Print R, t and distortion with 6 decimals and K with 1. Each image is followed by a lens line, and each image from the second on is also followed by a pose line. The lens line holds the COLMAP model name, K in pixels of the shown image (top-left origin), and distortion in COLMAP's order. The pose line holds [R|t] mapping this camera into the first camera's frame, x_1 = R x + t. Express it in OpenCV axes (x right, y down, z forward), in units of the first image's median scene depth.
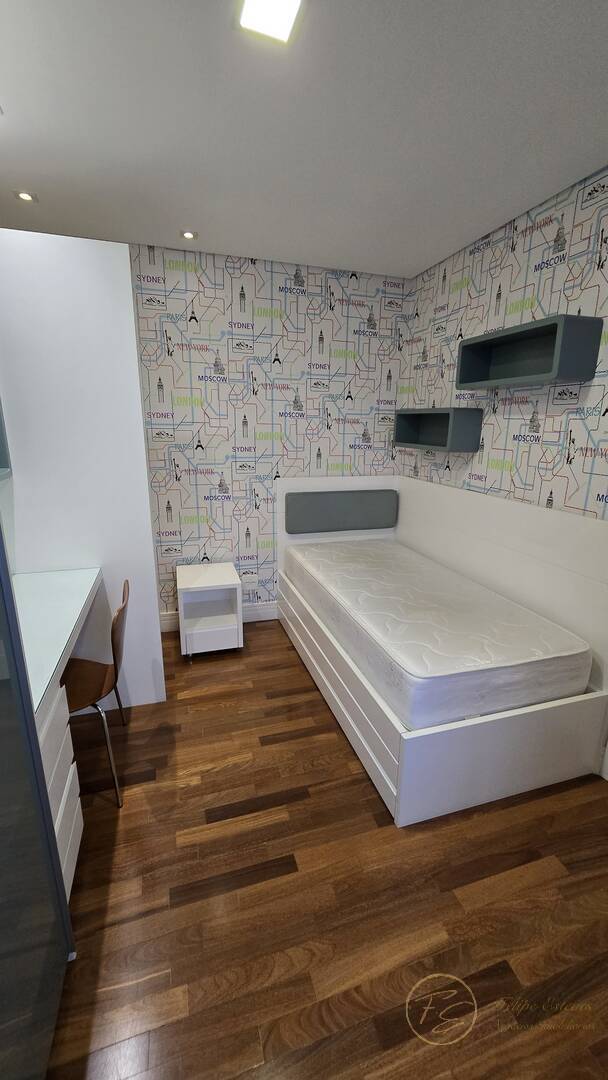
lens RADIAL K [[443.3, 0, 309.4], [0, 443.3, 538.8], [0, 0, 1]] dist [0.001680, -0.002399]
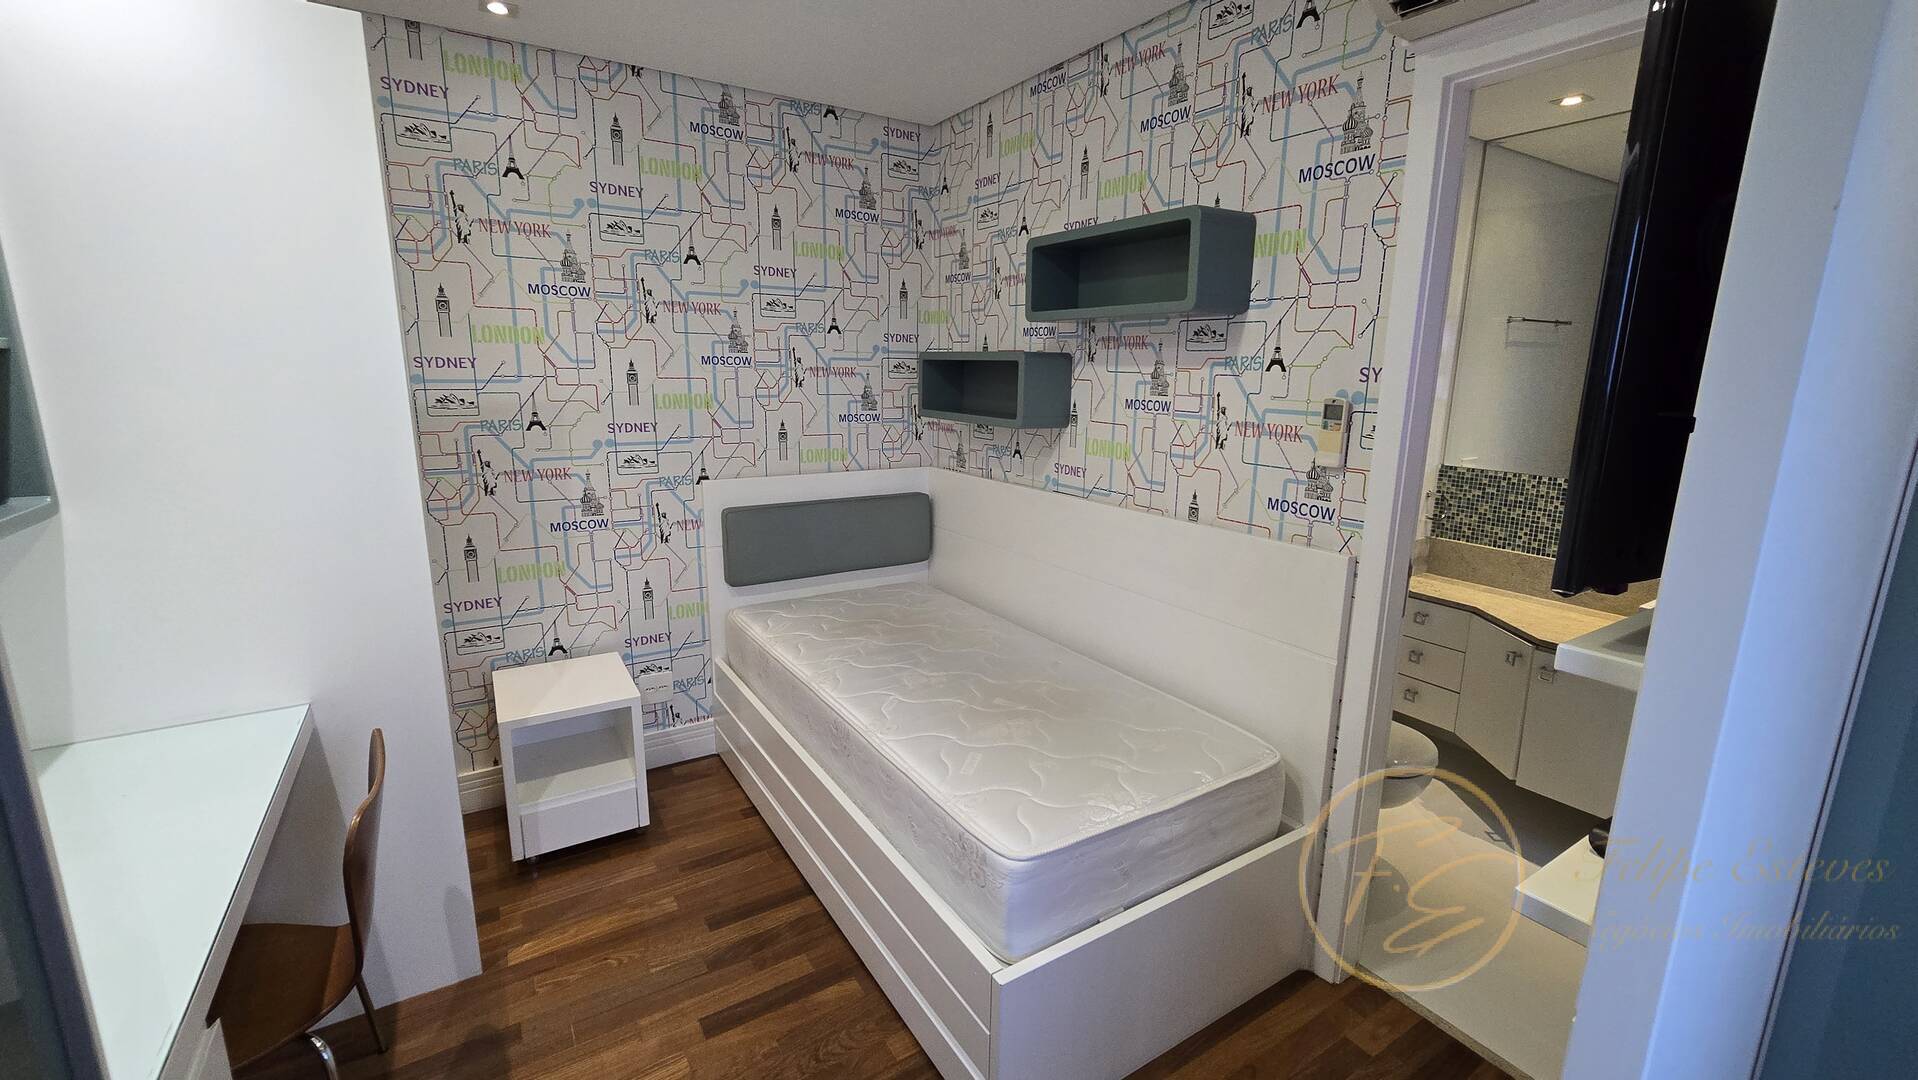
lens RADIAL K [[787.3, 0, 957.1], [0, 787.3, 524.9], [0, 0, 1]] dist [0.001680, -0.002399]
pose [[0.966423, -0.051575, 0.251727, -0.027389], [0.064901, 0.996880, -0.044921, -0.034376], [-0.248624, 0.059750, 0.966755, 0.053891]]
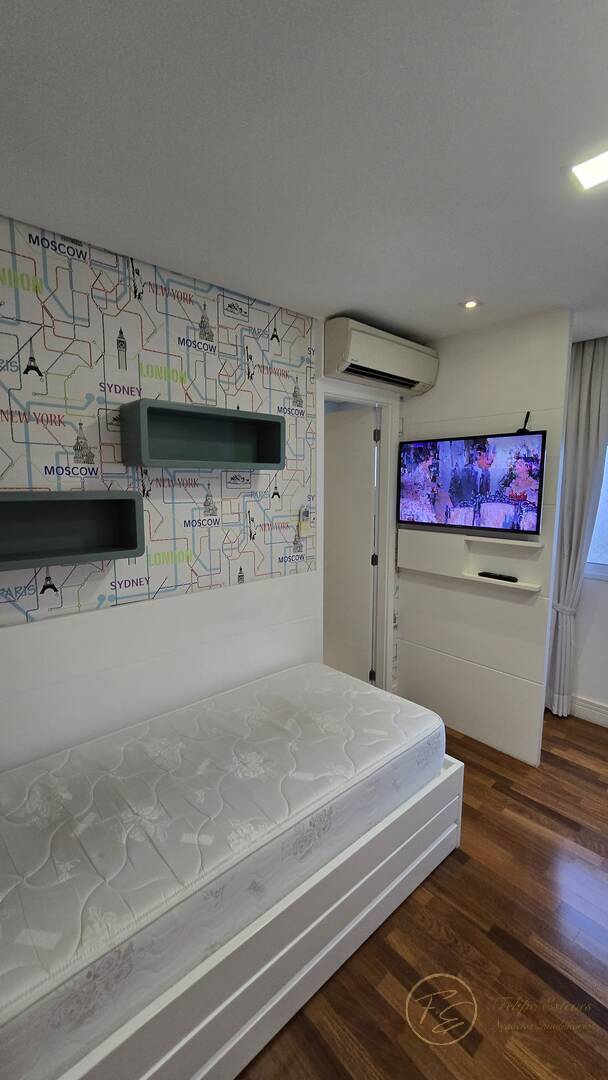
lens RADIAL K [[443.3, 0, 313.7], [0, 443.3, 543.1], [0, 0, 1]] dist [0.001680, -0.002399]
pose [[-0.416729, -0.134362, 0.899046, -0.416422], [0.225062, 0.942974, 0.245249, -0.339356], [-0.880729, 0.304543, -0.362725, 1.076134]]
